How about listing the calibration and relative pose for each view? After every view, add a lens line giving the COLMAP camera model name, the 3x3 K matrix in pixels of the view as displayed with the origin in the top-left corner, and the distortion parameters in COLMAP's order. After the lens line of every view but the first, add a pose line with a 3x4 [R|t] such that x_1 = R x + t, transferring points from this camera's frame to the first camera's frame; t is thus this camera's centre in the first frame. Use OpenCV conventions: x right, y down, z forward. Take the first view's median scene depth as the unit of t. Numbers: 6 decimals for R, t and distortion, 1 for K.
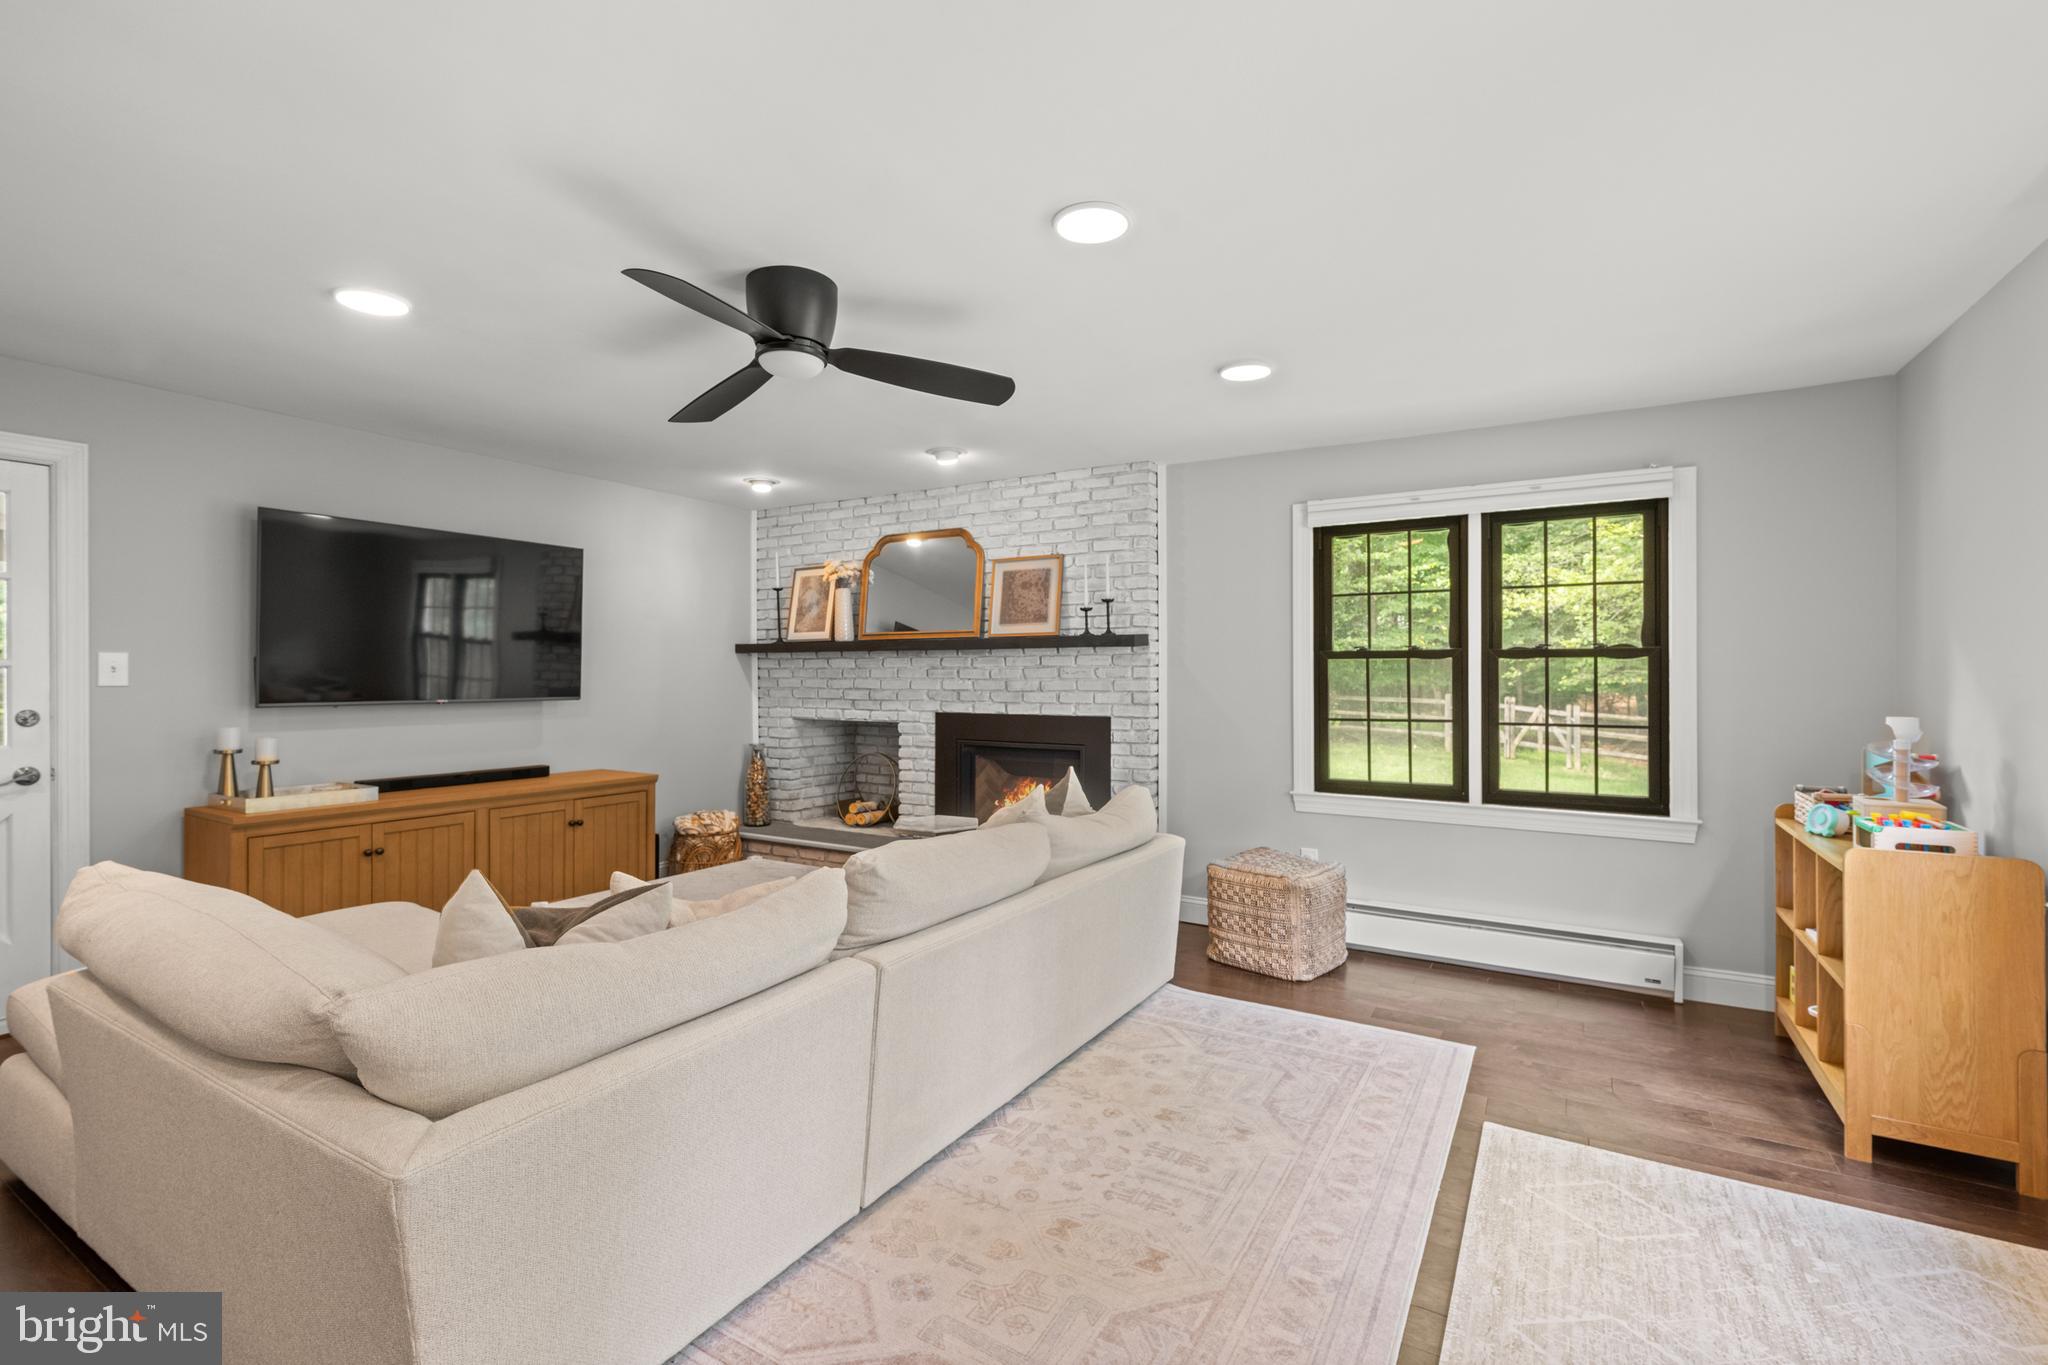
lens RADIAL K [[903.0, 0, 1019.0], [0, 903.0, 676.2], [0, 0, 1]] dist [-0.000241, 0.000929]
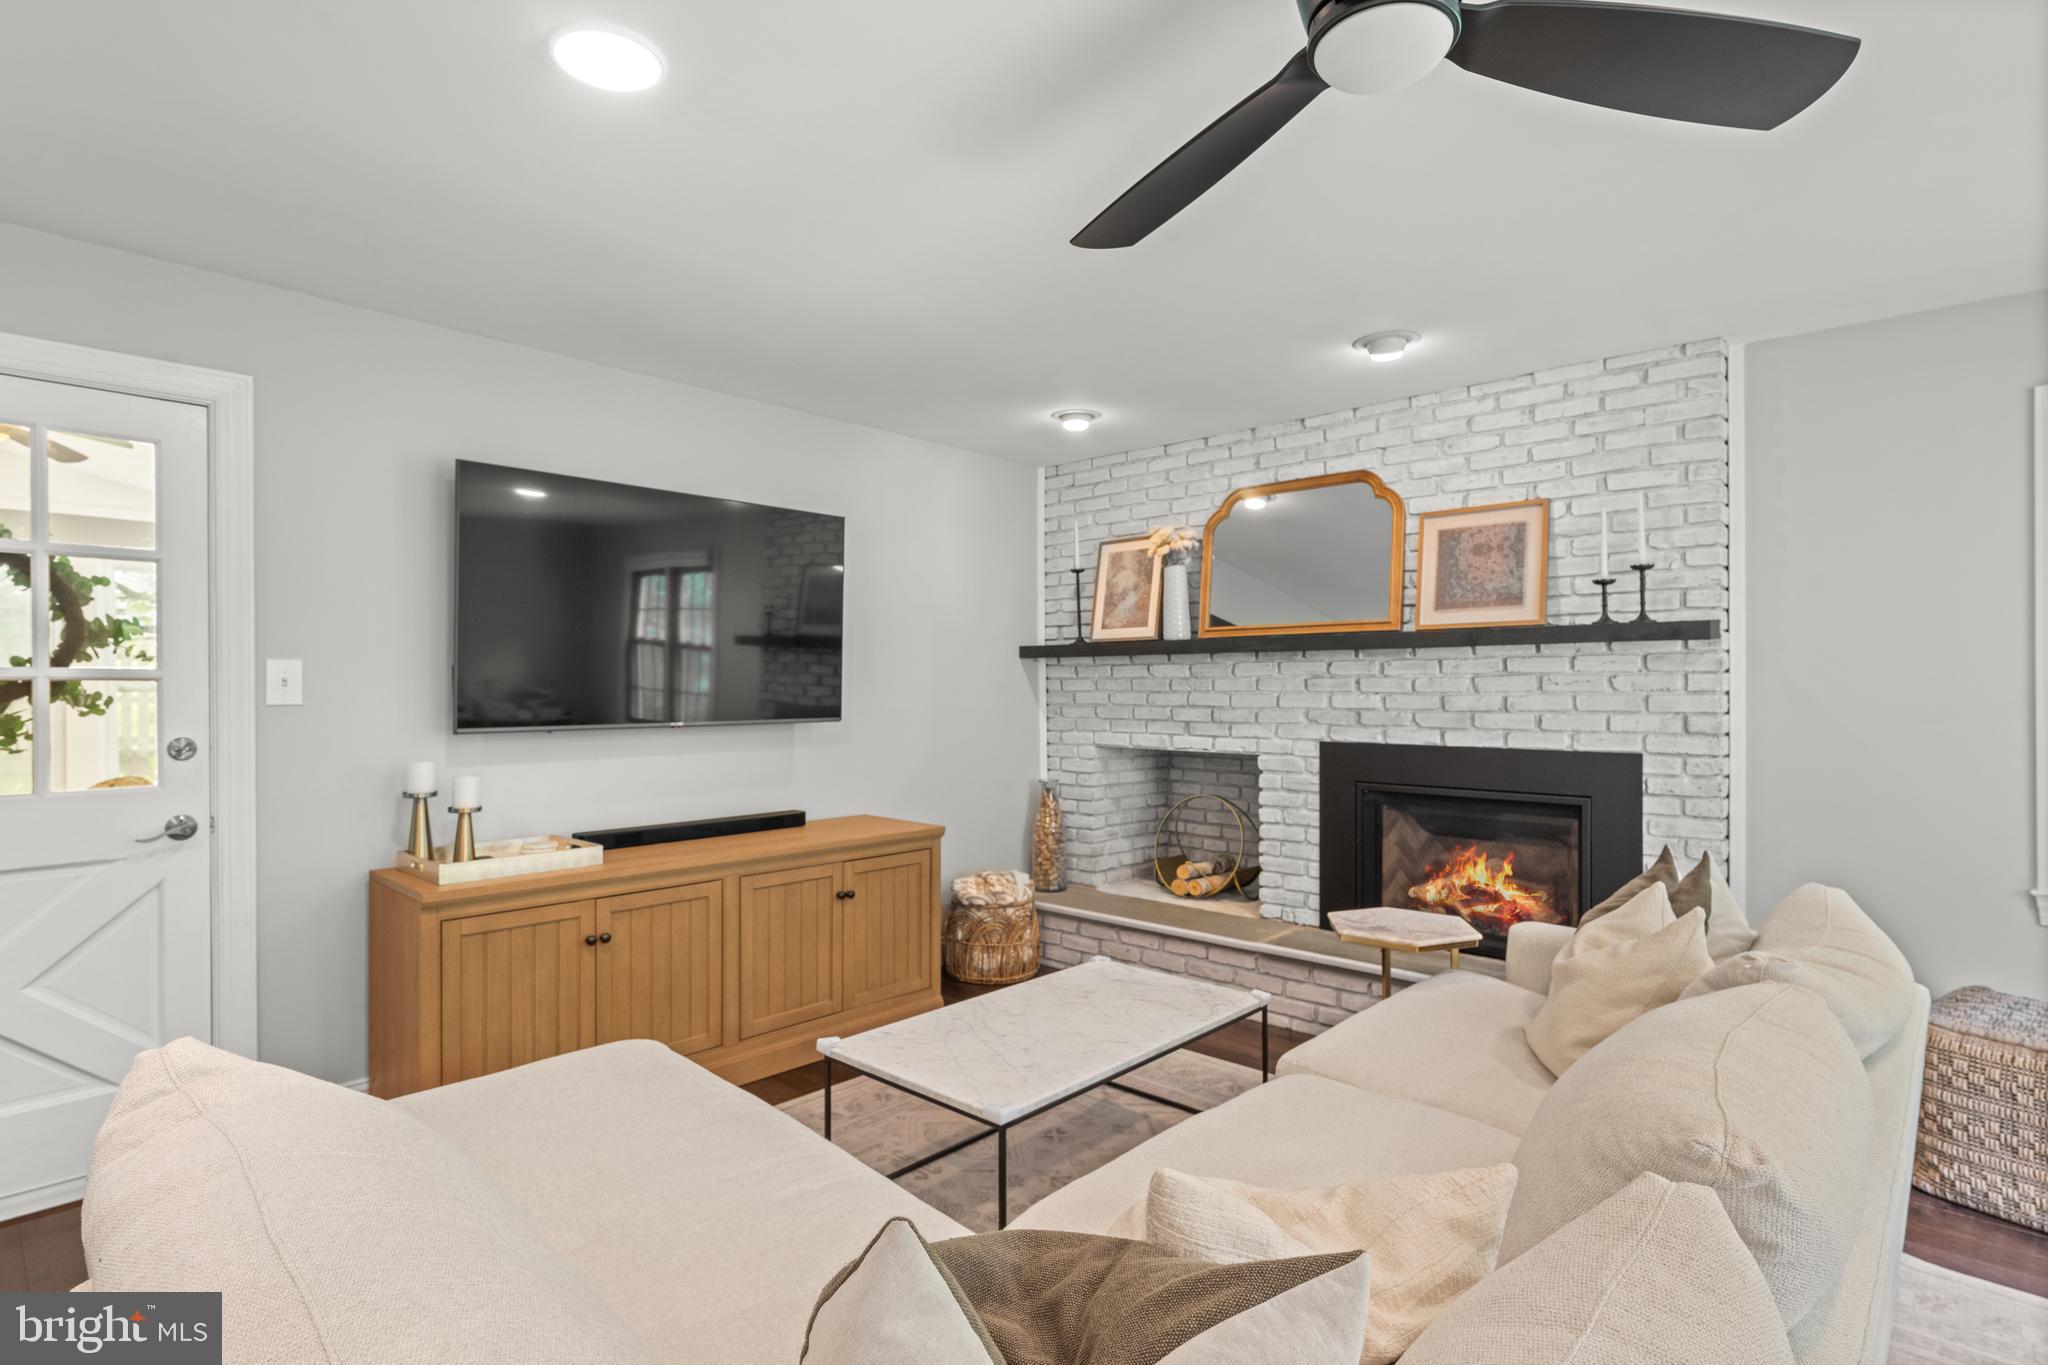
lens RADIAL K [[1019.3, 0, 1029.7], [0, 1019.3, 689.9], [0, 0, 1]] dist [-0.000319, -0.000378]
pose [[0.979319, -0.001600, -0.202317, -0.165994], [0.002042, 0.999996, 0.001976, -0.001239], [0.202313, -0.002348, 0.979318, 0.214768]]
